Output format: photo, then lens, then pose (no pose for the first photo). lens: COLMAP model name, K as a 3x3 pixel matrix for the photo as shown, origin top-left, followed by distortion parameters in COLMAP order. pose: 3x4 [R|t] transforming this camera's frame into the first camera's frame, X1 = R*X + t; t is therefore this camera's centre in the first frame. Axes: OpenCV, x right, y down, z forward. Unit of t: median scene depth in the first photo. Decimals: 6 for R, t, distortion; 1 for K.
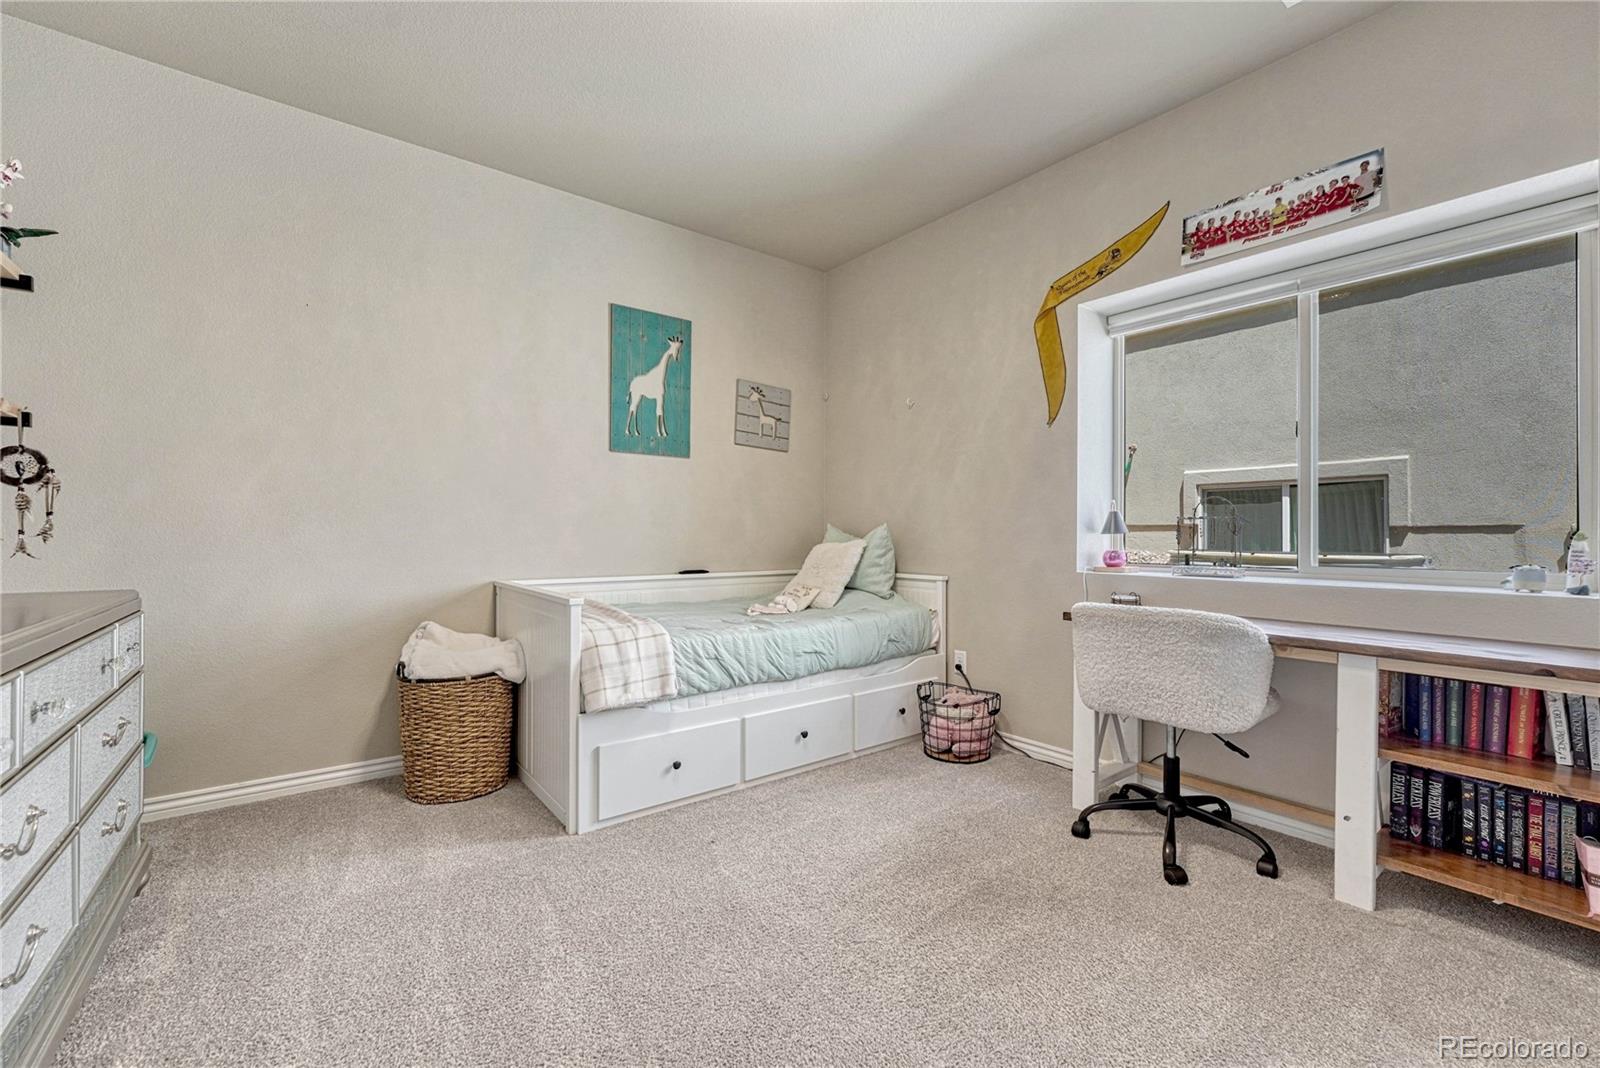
lens RADIAL K [[678.0, 0, 796.3], [0, 678.0, 528.1], [0, 0, 1]] dist [-0.010281, 0.001107]
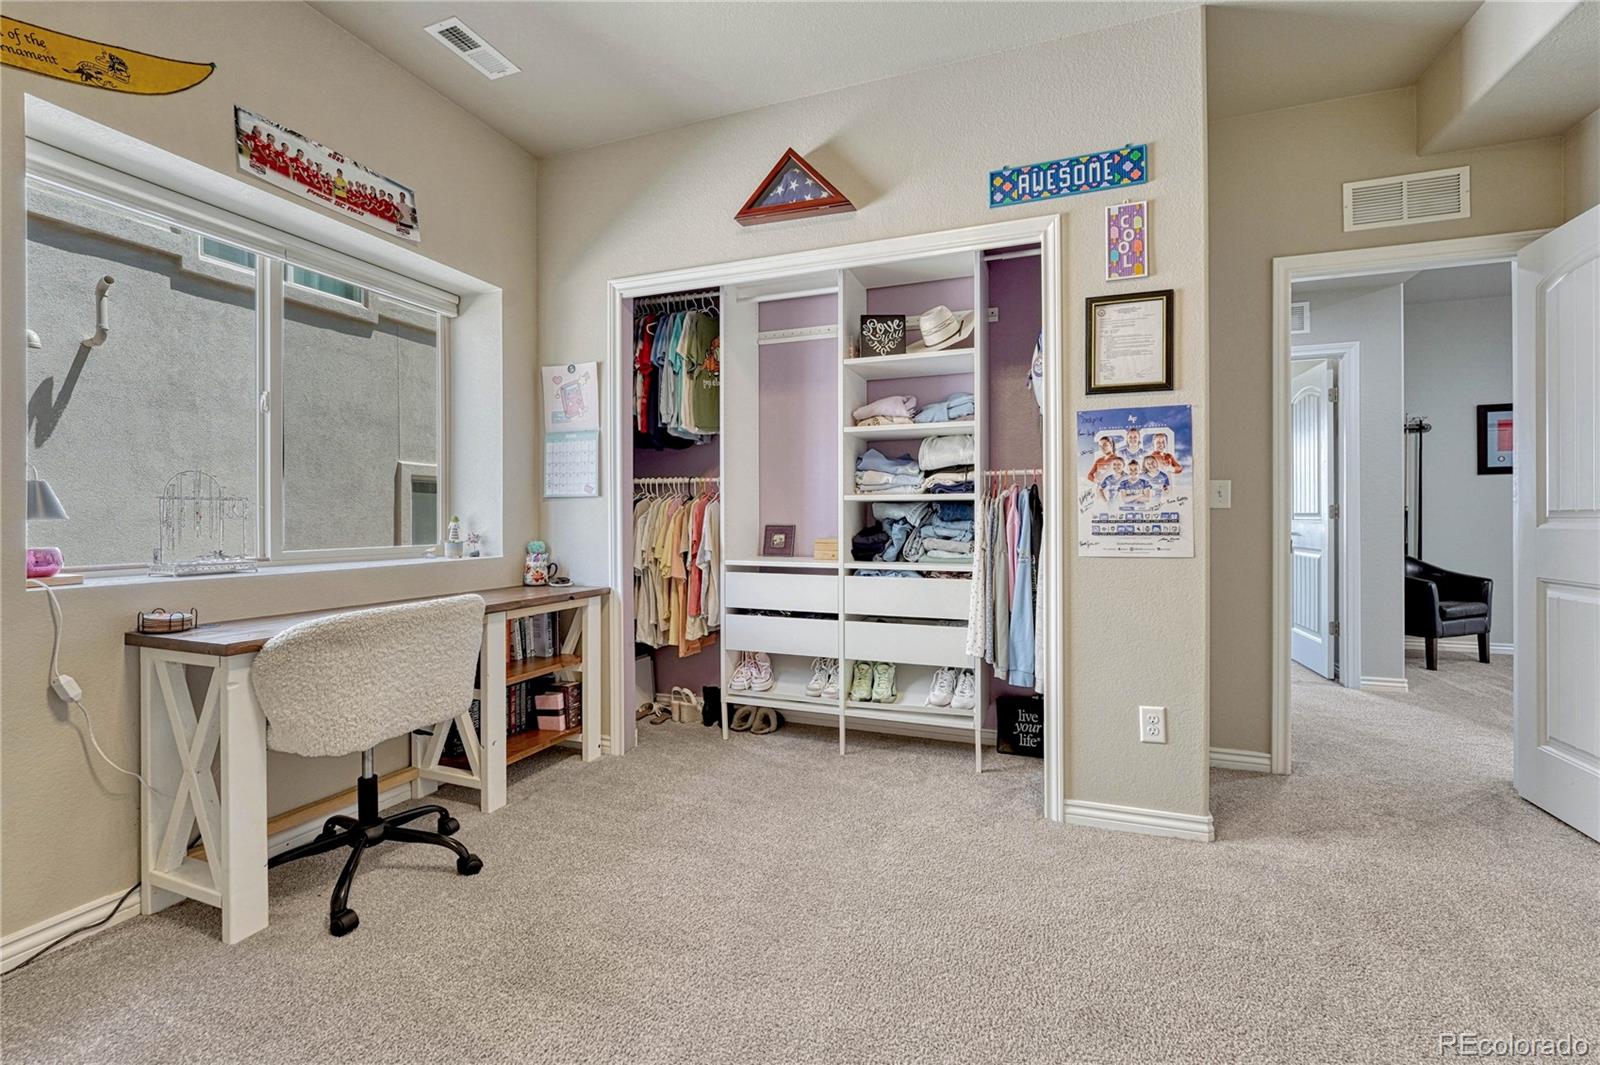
lens RADIAL K [[686.0, 0, 796.0], [0, 686.0, 520.4], [0, 0, 1]] dist [-0.004750, -0.000499]
pose [[-0.532684, -0.005106, 0.846299, -0.467173], [-0.001442, 0.999986, 0.005125, 0.004952], [-0.846313, 0.001510, -0.532684, 0.984545]]
